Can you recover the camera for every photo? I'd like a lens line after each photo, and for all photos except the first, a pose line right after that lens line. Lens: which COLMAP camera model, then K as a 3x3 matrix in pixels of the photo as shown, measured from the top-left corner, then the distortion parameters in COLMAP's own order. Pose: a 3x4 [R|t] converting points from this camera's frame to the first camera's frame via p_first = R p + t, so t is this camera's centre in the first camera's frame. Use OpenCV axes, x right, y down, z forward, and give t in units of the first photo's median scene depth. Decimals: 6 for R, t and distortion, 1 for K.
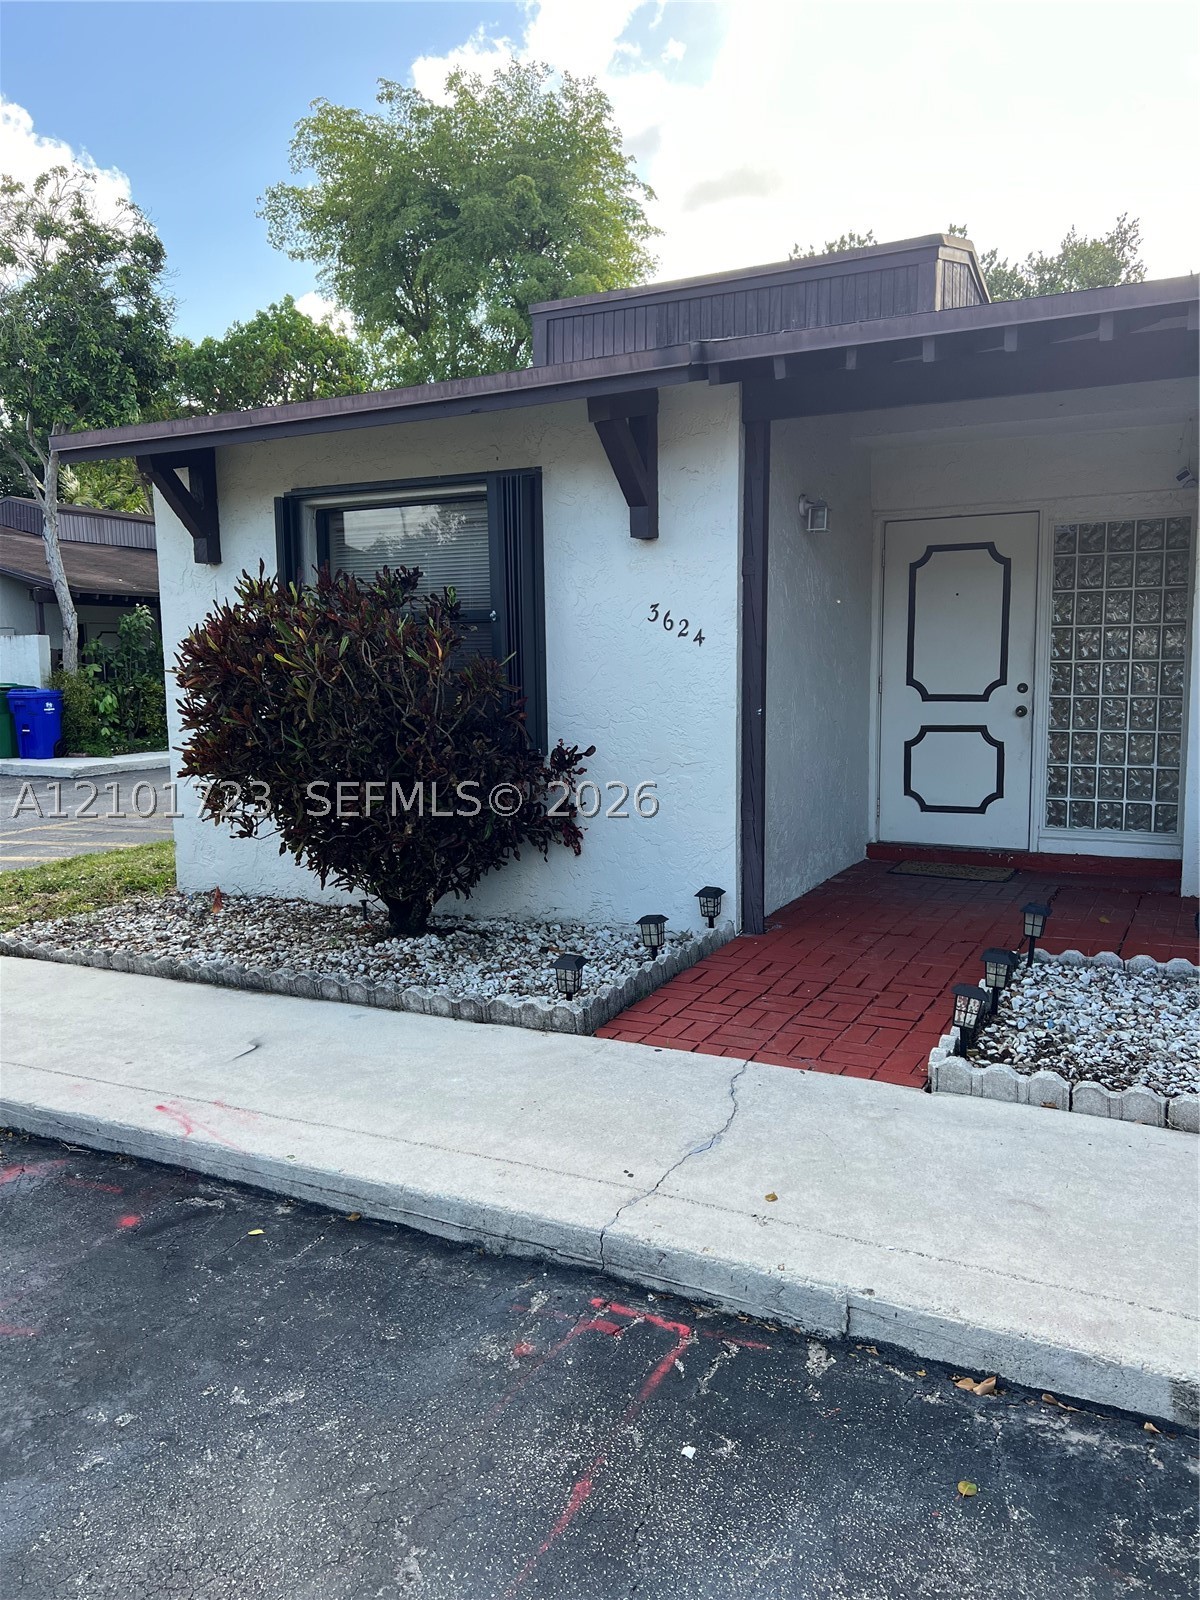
lens RADIAL K [[1196.0, 0, 593.1], [0, 1196.0, 794.7], [0, 0, 1]] dist [0.068295, -0.061304]
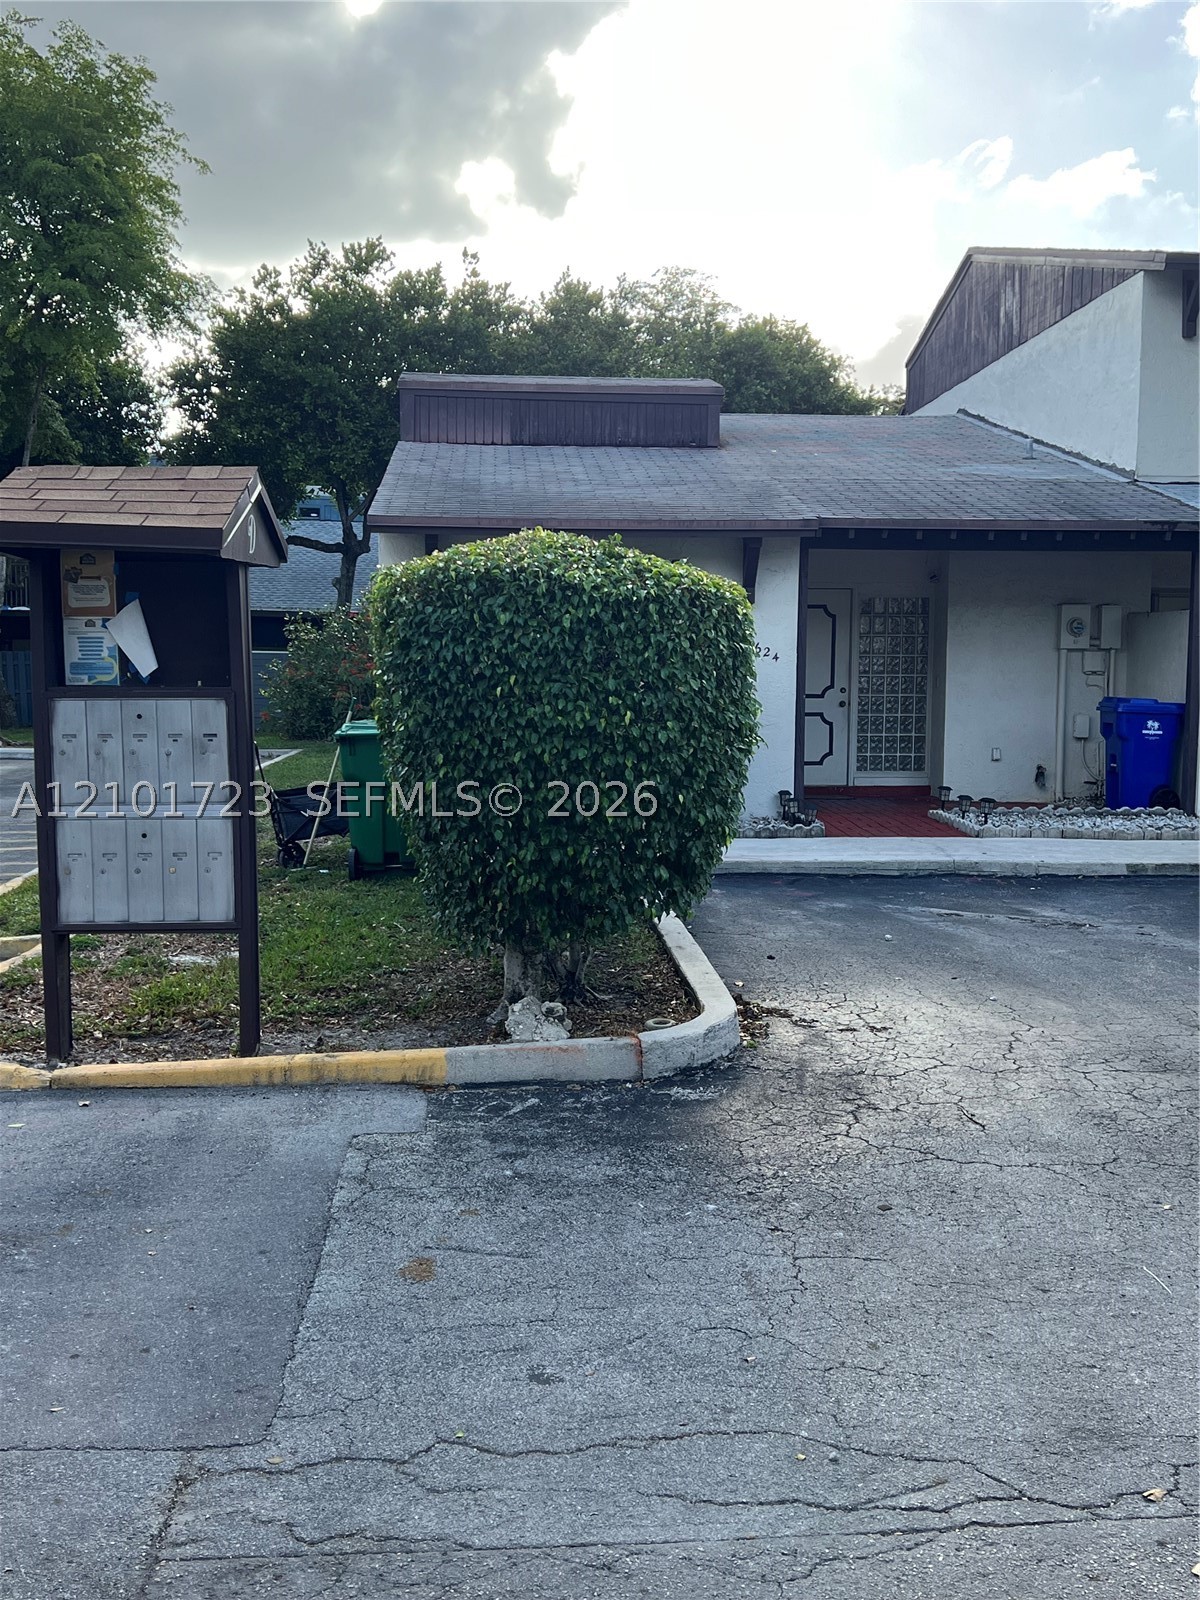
lens RADIAL K [[1717.0, 0, 601.3], [0, 1717.0, 804.5], [0, 0, 1]] dist [0.132460, 0.000000]
pose [[0.850279, -0.018226, 0.526016, -1.242006], [0.039206, 0.998817, -0.028768, 0.132060], [-0.524870, 0.045084, 0.849988, -0.904730]]
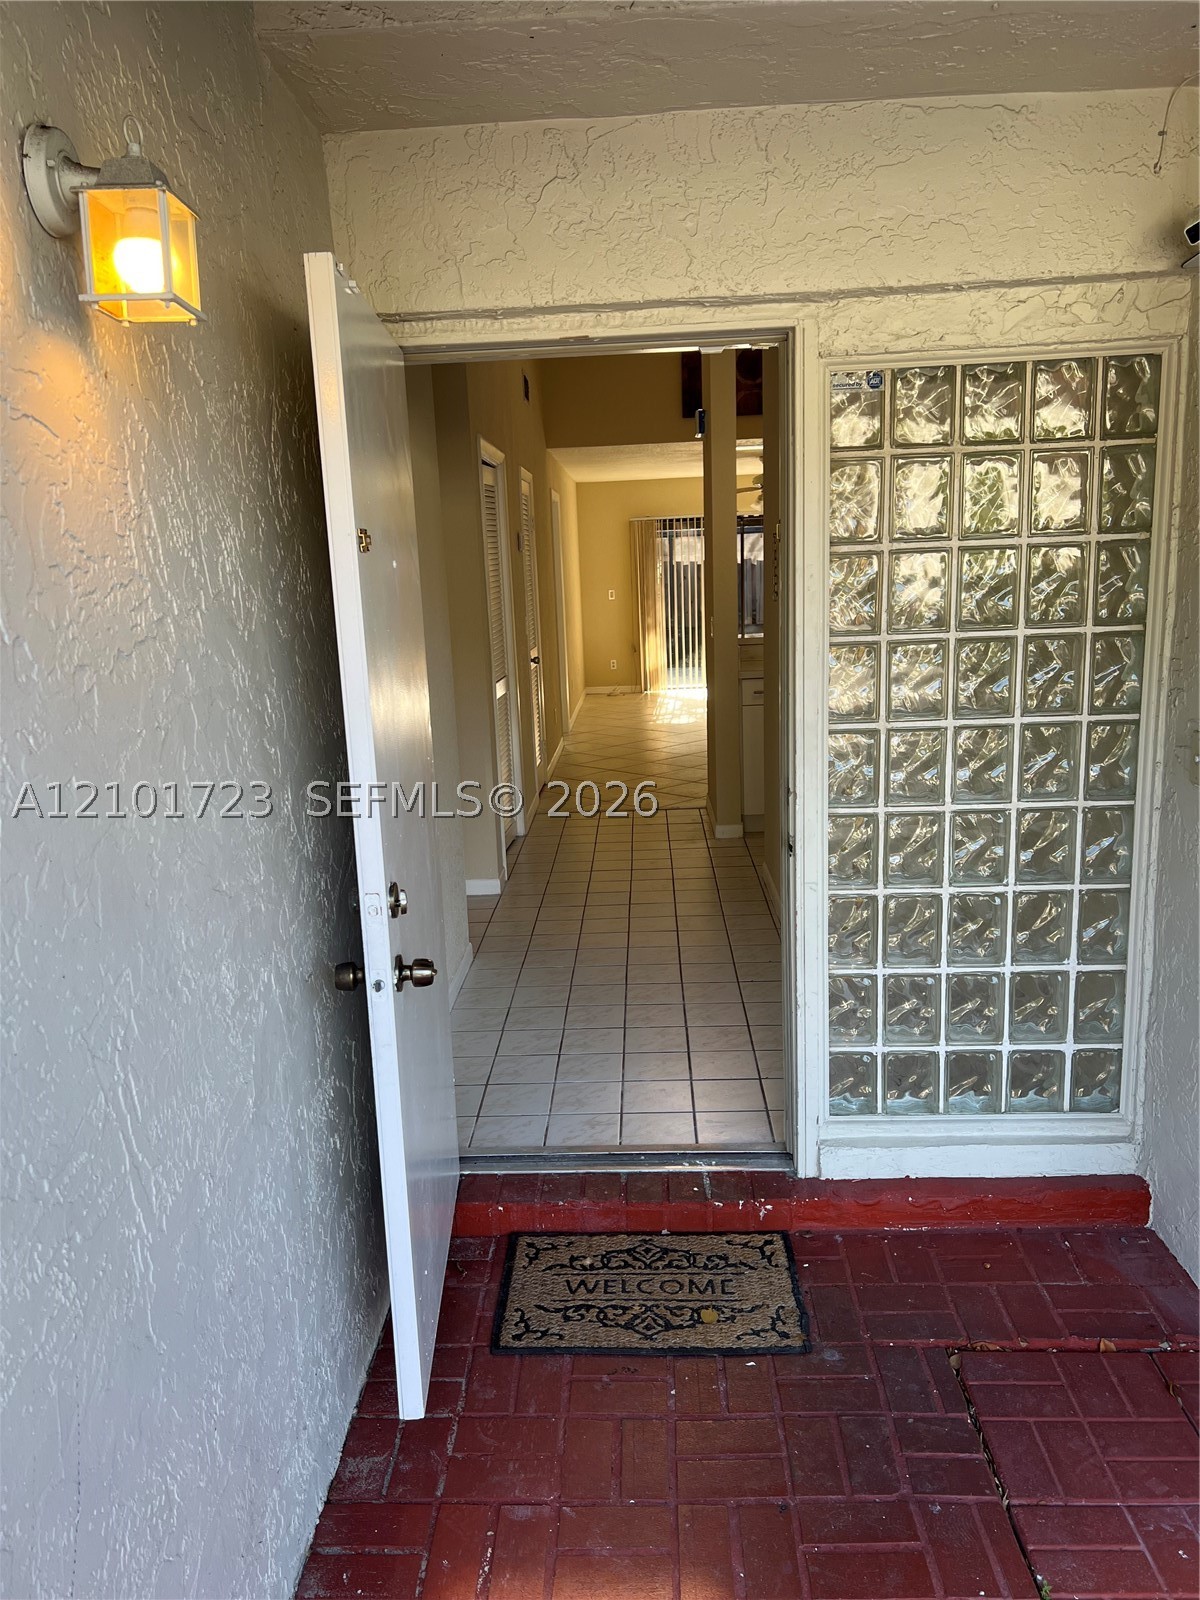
lens RADIAL K [[1196.0, 0, 597.2], [0, 1196.0, 805.6], [0, 0, 1]] dist [0.068295, -0.061304]
pose [[0.906463, -0.104667, 0.409108, 0.142687], [0.068538, 0.992416, 0.102043, -0.128903], [-0.416686, -0.064459, 0.906763, 0.667602]]
